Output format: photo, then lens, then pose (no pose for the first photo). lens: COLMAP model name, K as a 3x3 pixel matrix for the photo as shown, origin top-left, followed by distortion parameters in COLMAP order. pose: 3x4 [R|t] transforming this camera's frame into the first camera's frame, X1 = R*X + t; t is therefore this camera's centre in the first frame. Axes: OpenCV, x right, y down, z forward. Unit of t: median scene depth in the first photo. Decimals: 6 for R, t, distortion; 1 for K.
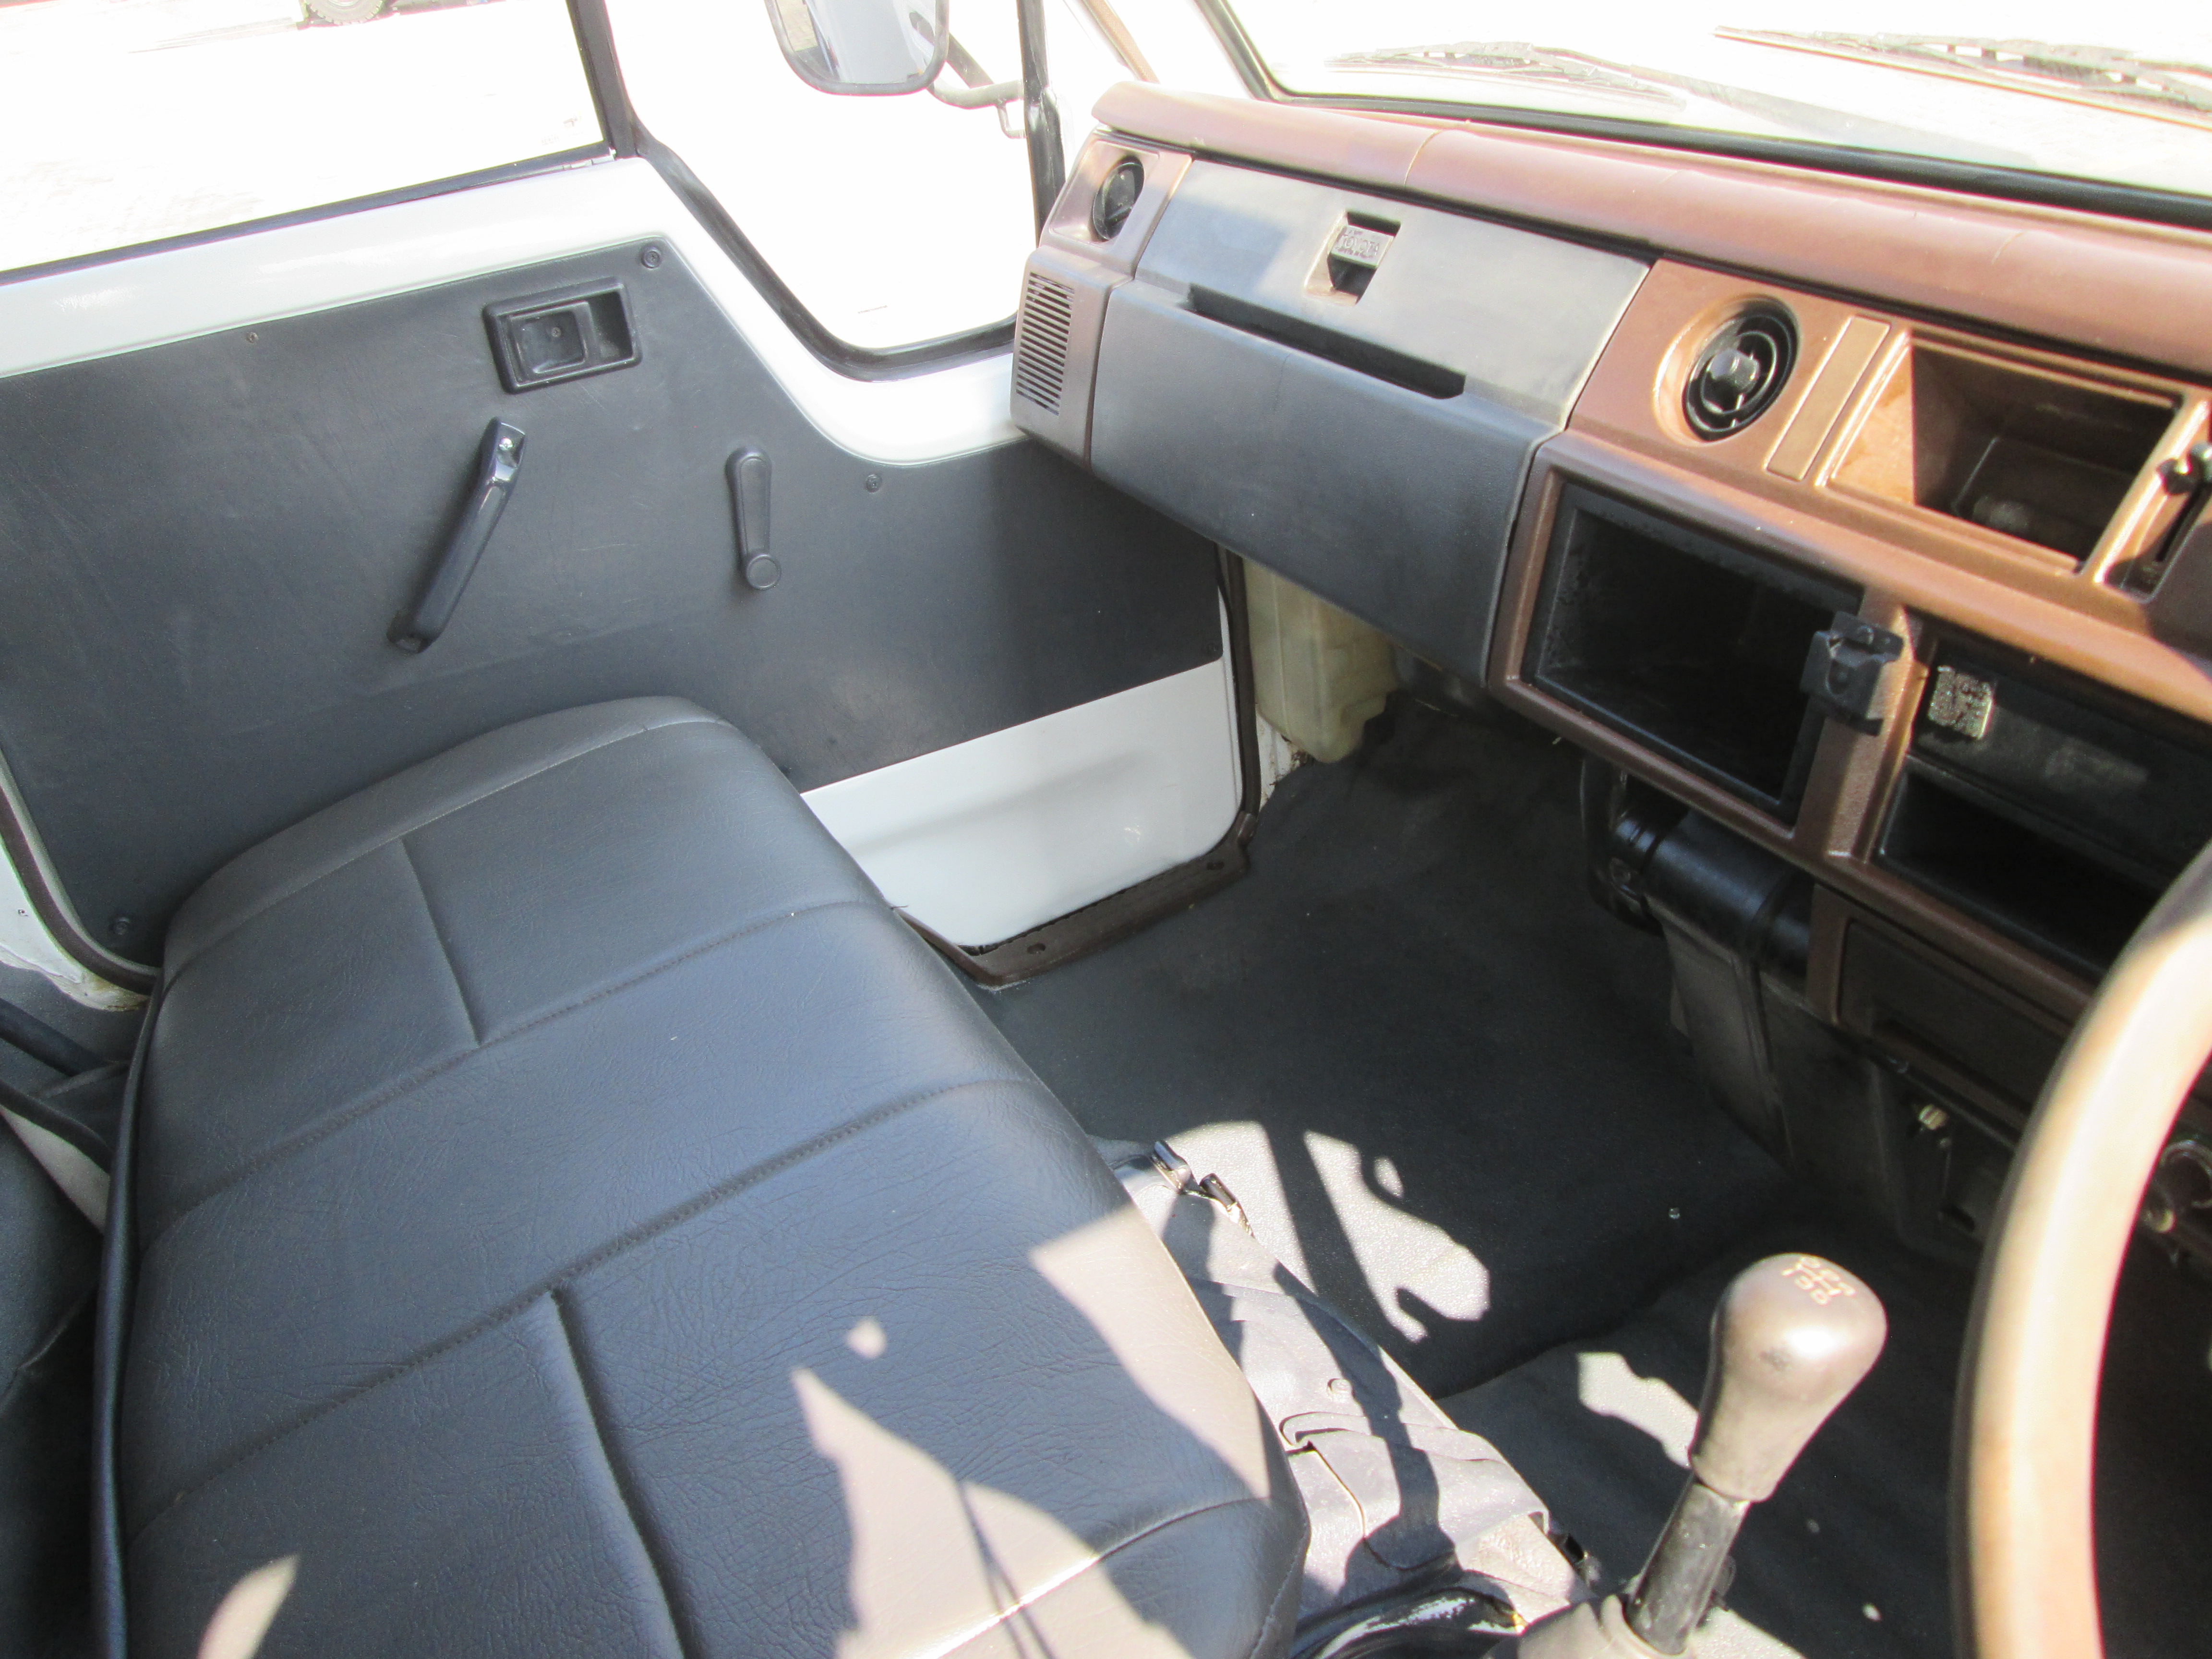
lens RADIAL K [[1818.0, 0, 1115.5], [0, 1818.0, 834.2], [0, 0, 1]] dist [-0.054356, 0.020951]
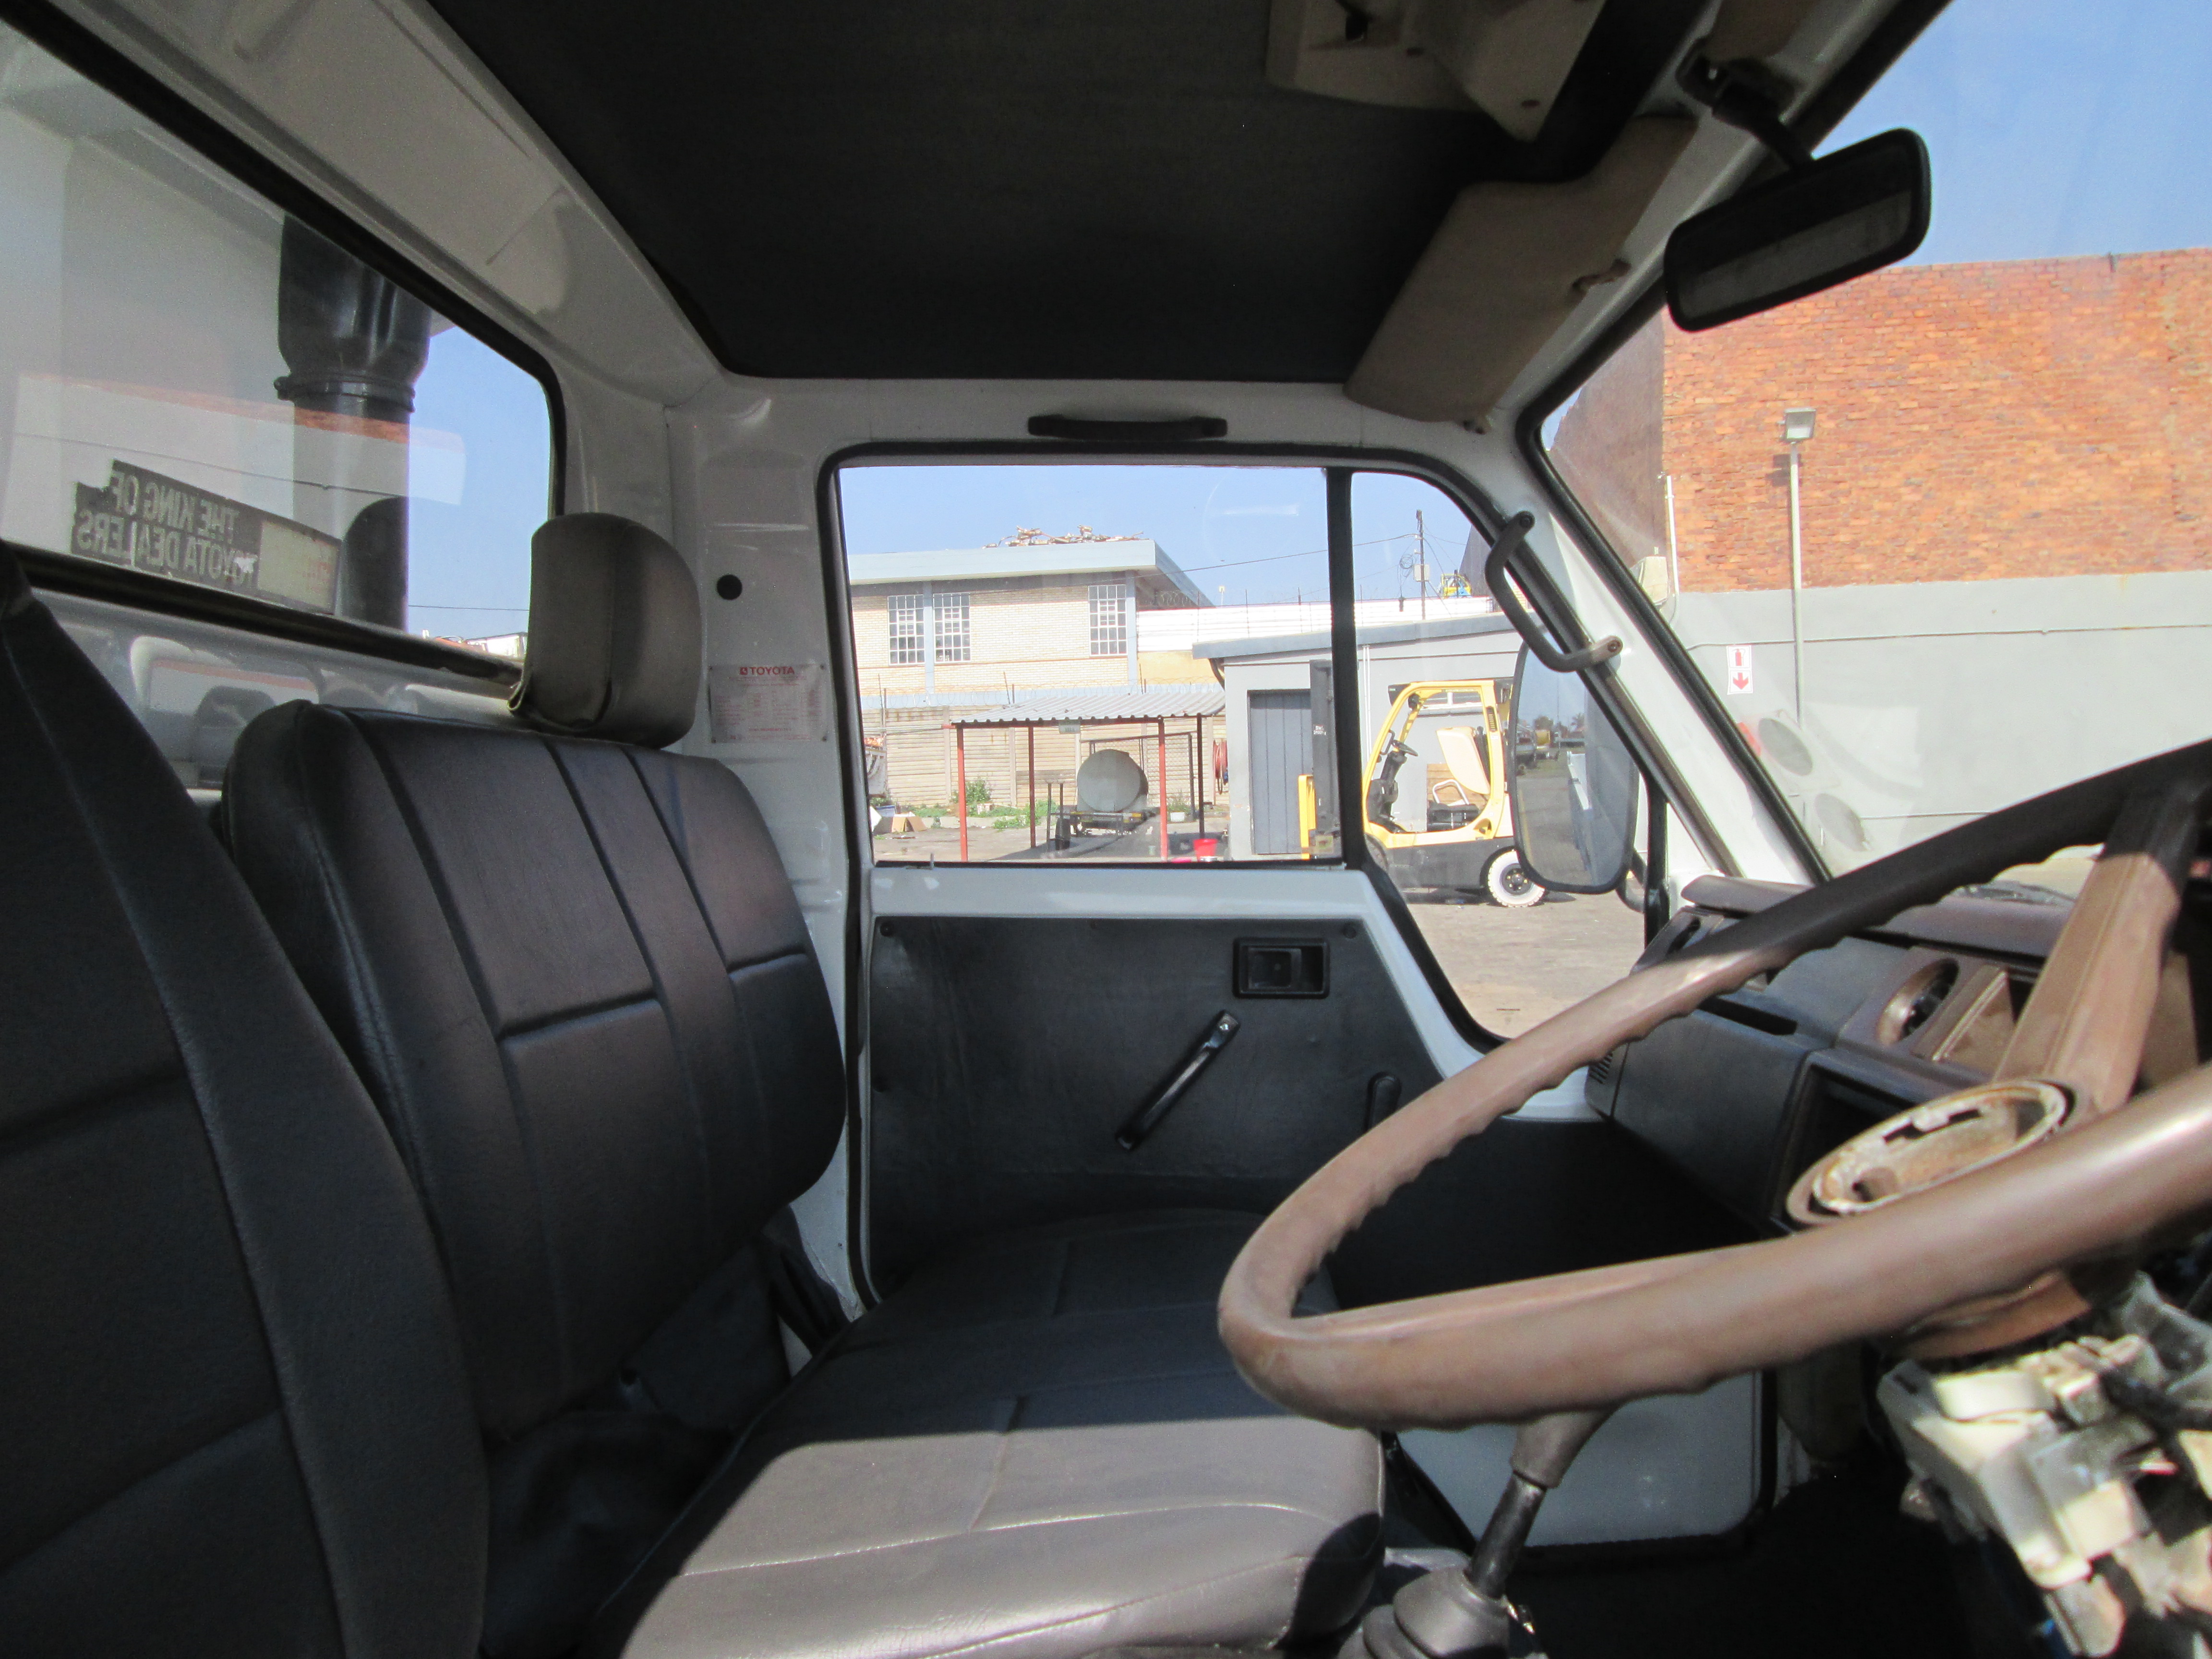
lens RADIAL K [[1818.0, 0, 1093.4], [0, 1818.0, 828.2], [0, 0, 1]] dist [-0.054356, 0.020951]
pose [[0.864104, 0.115226, -0.489946, 0.282817], [-0.332672, 0.861242, -0.384177, 0.252964], [0.377695, 0.494961, 0.782535, -0.296308]]
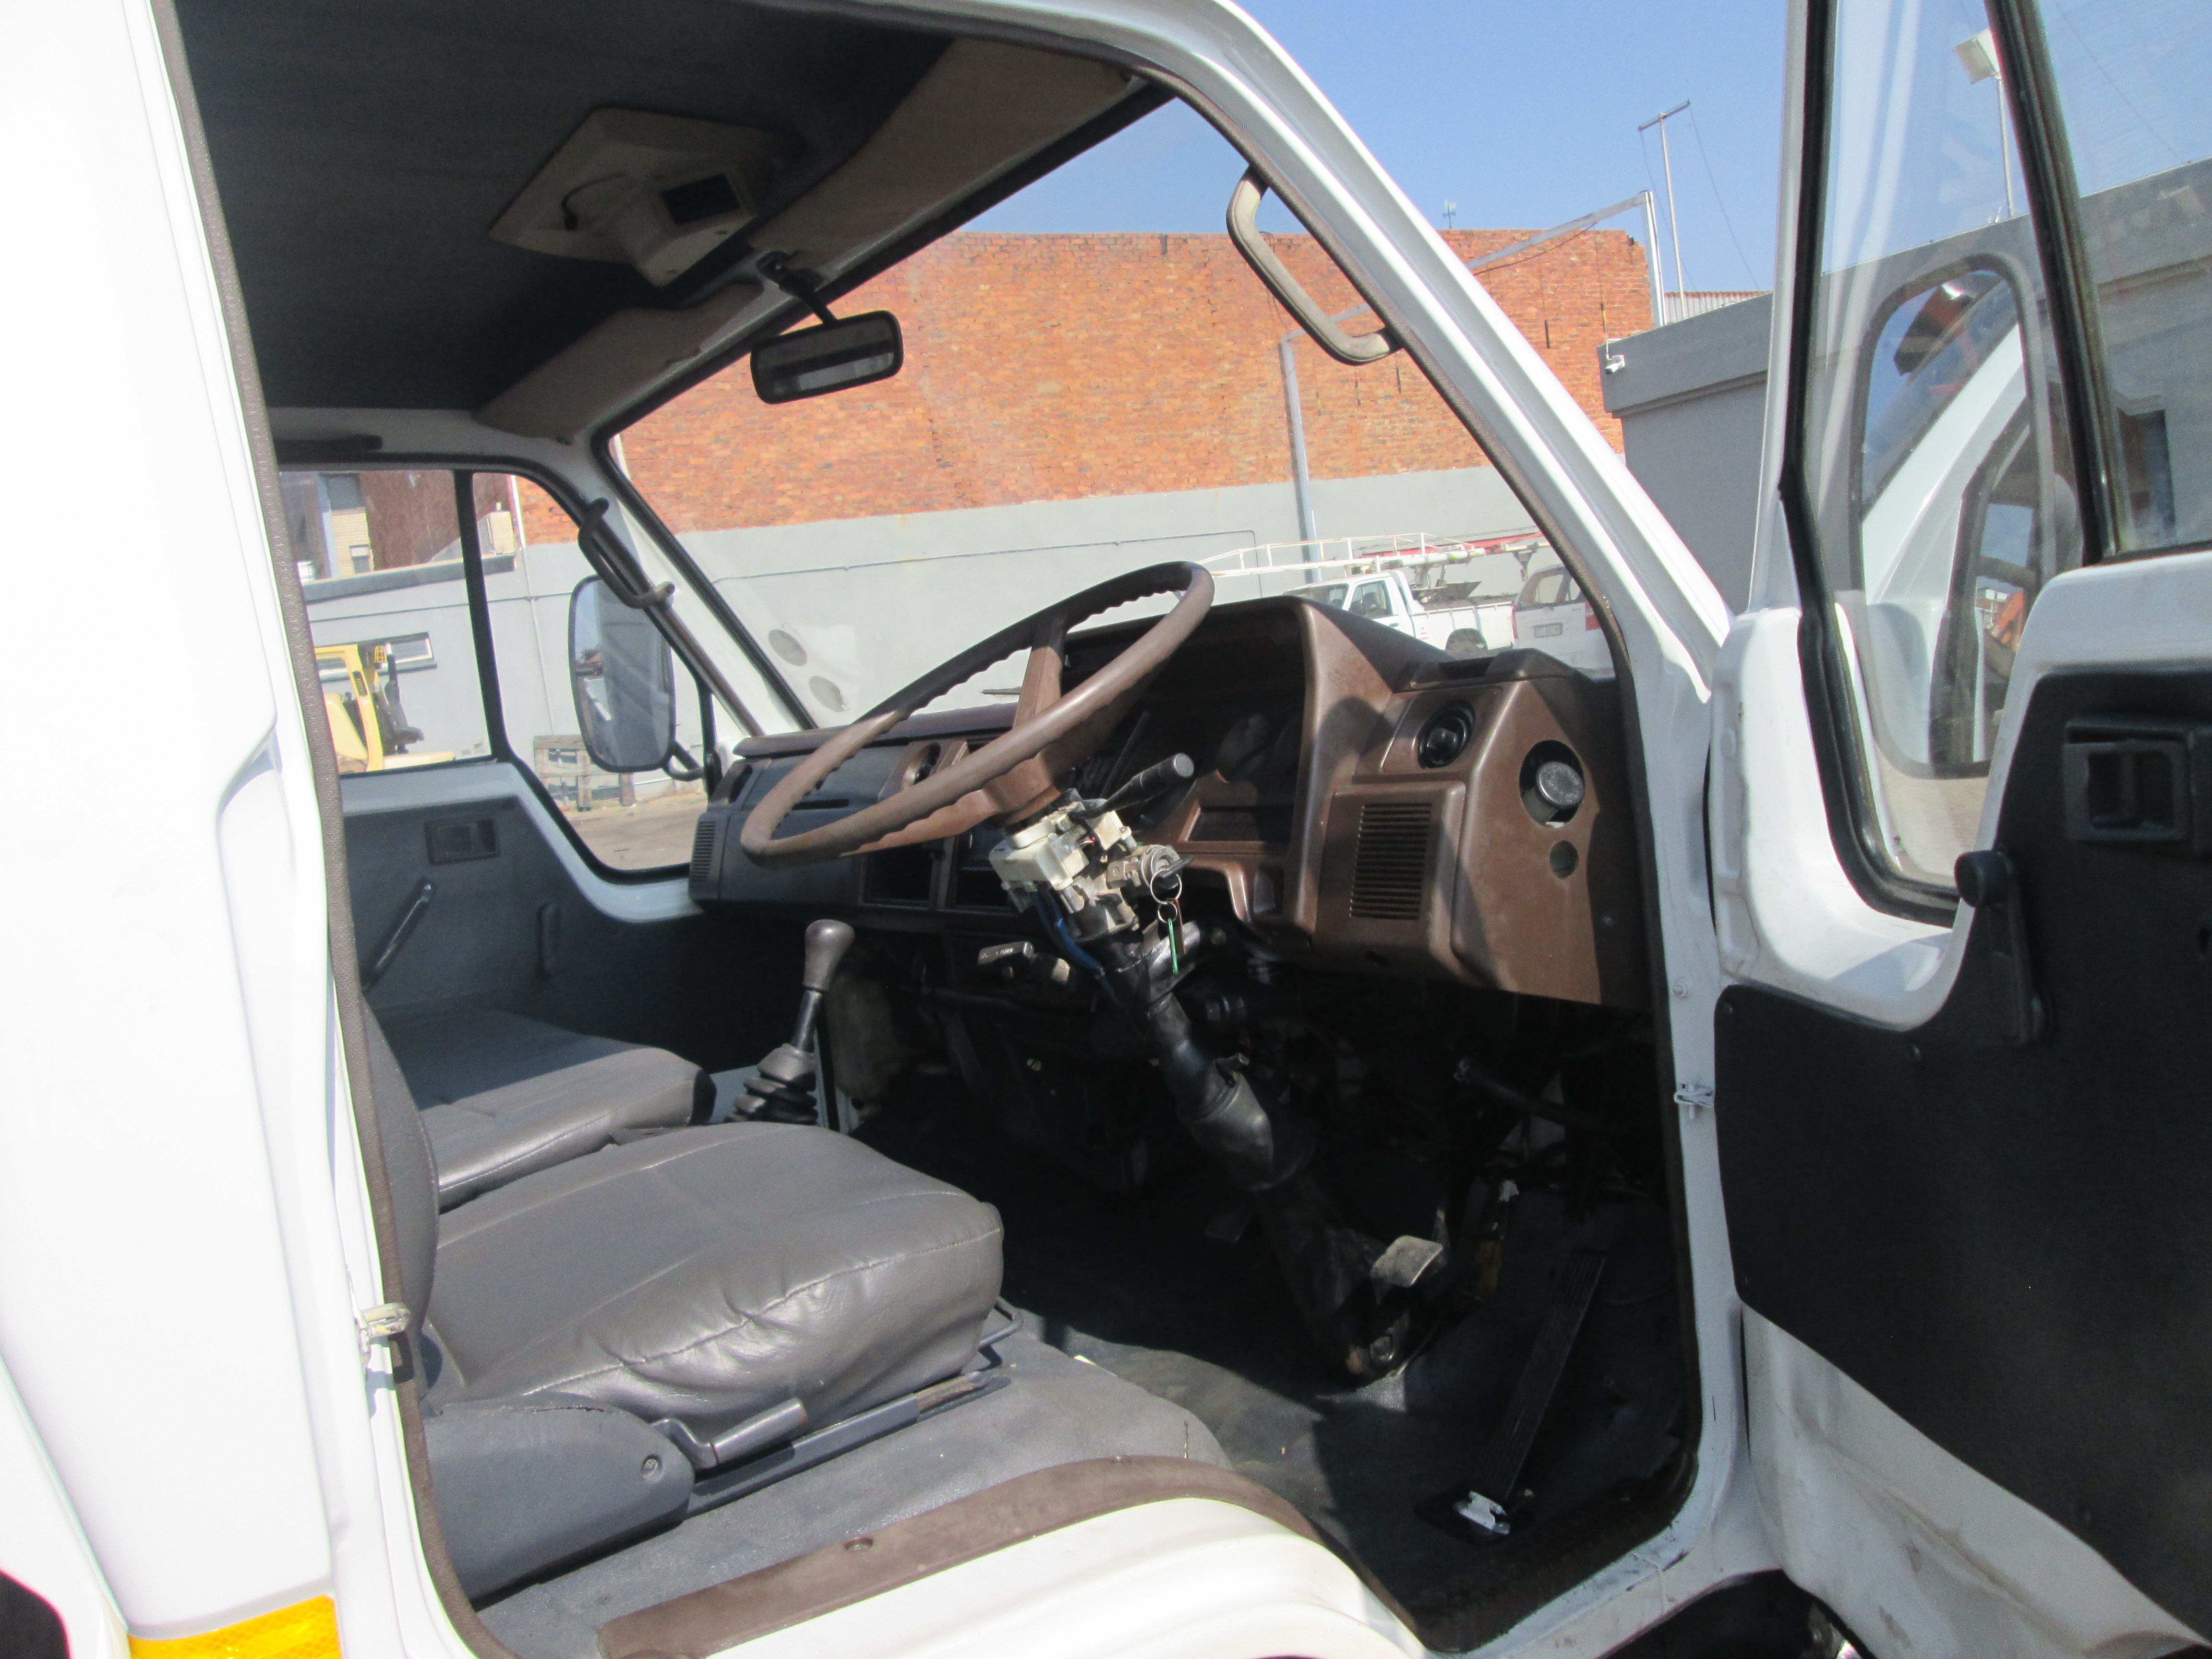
lens RADIAL K [[1818.0, 0, 1119.0], [0, 1818.0, 824.6], [0, 0, 1]] dist [-0.054356, 0.020951]
pose [[0.993448, -0.002663, 0.114257, 0.195401], [0.054637, 0.889156, -0.454330, 0.669141], [-0.100383, 0.457596, 0.883476, -0.875897]]
